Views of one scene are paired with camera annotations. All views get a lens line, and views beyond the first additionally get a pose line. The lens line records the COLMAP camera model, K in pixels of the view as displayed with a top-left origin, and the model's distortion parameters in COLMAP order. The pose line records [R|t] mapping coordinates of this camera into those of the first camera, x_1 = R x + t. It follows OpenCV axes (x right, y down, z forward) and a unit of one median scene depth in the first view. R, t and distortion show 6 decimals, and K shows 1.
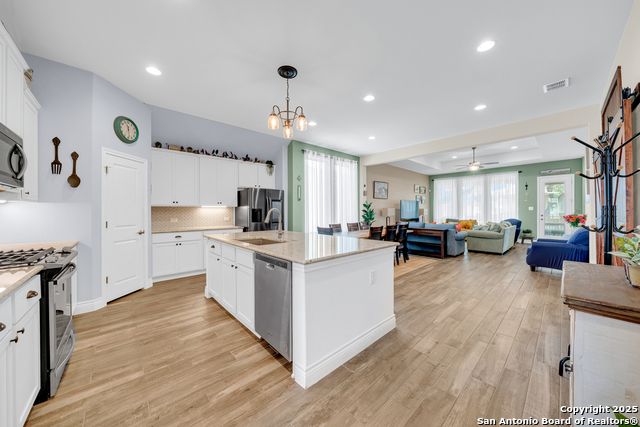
lens RADIAL K [[220.9, 0, 320.1], [0, 220.9, 211.8], [0, 0, 1]] dist [-0.009885, -0.000514]
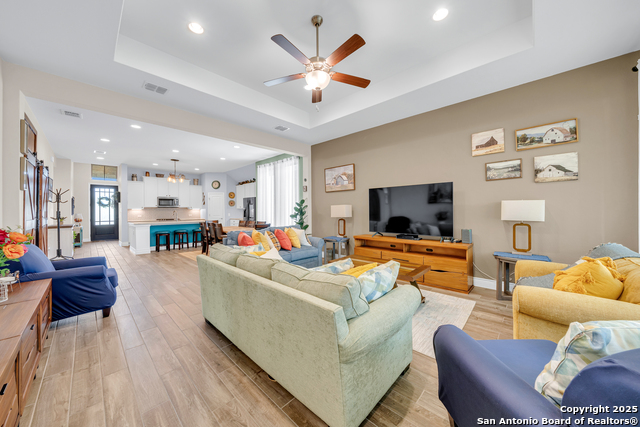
lens RADIAL K [[220.9, 0, 323.2], [0, 220.9, 207.0], [0, 0, 1]] dist [-0.009885, -0.000514]
pose [[0.090769, -0.007464, -0.995844, 1.963070], [0.010913, 0.999919, -0.006500, -0.017065], [0.995812, -0.010278, 0.090844, 1.850230]]
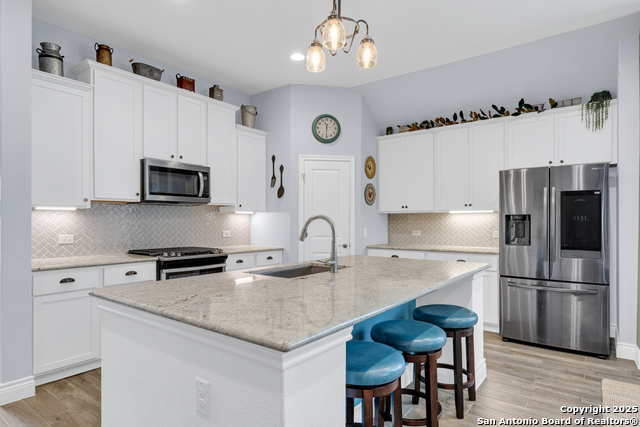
lens RADIAL K [[378.9, 0, 320.1], [0, 378.9, 218.6], [0, 0, 1]] dist [0.030660, -0.000226]
pose [[0.189763, -0.000133, -0.981830, 0.518804], [-0.005240, 0.999986, -0.001148, -0.004946], [0.981816, 0.005363, 0.189759, 0.568374]]
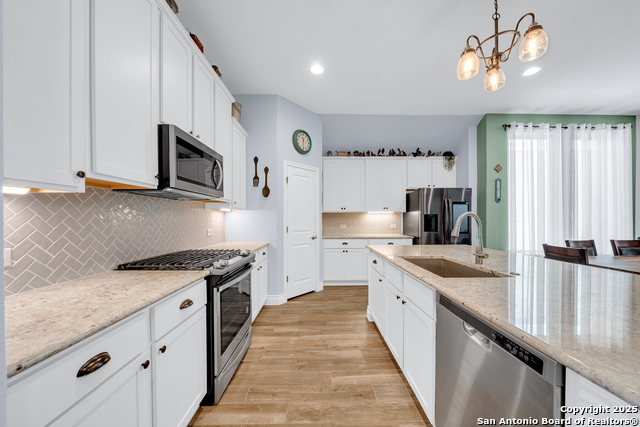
lens RADIAL K [[220.9, 0, 320.7], [0, 220.9, 218.4], [0, 0, 1]] dist [-0.009885, -0.000514]
pose [[0.747550, 0.003657, -0.664195, -0.078988], [-0.003894, 0.999992, 0.001124, 0.000831], [0.664194, 0.001746, 0.747559, 0.208526]]
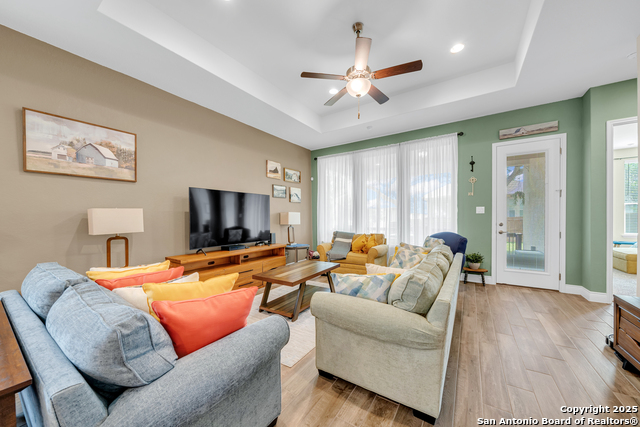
lens RADIAL K [[220.9, 0, 321.6], [0, 220.9, 222.8], [0, 0, 1]] dist [-0.009885, -0.000514]
pose [[0.968499, -0.015788, 0.248518, 1.065454], [0.010585, 0.999696, 0.022256, -0.003468], [-0.248793, -0.018924, 0.968372, 1.305619]]
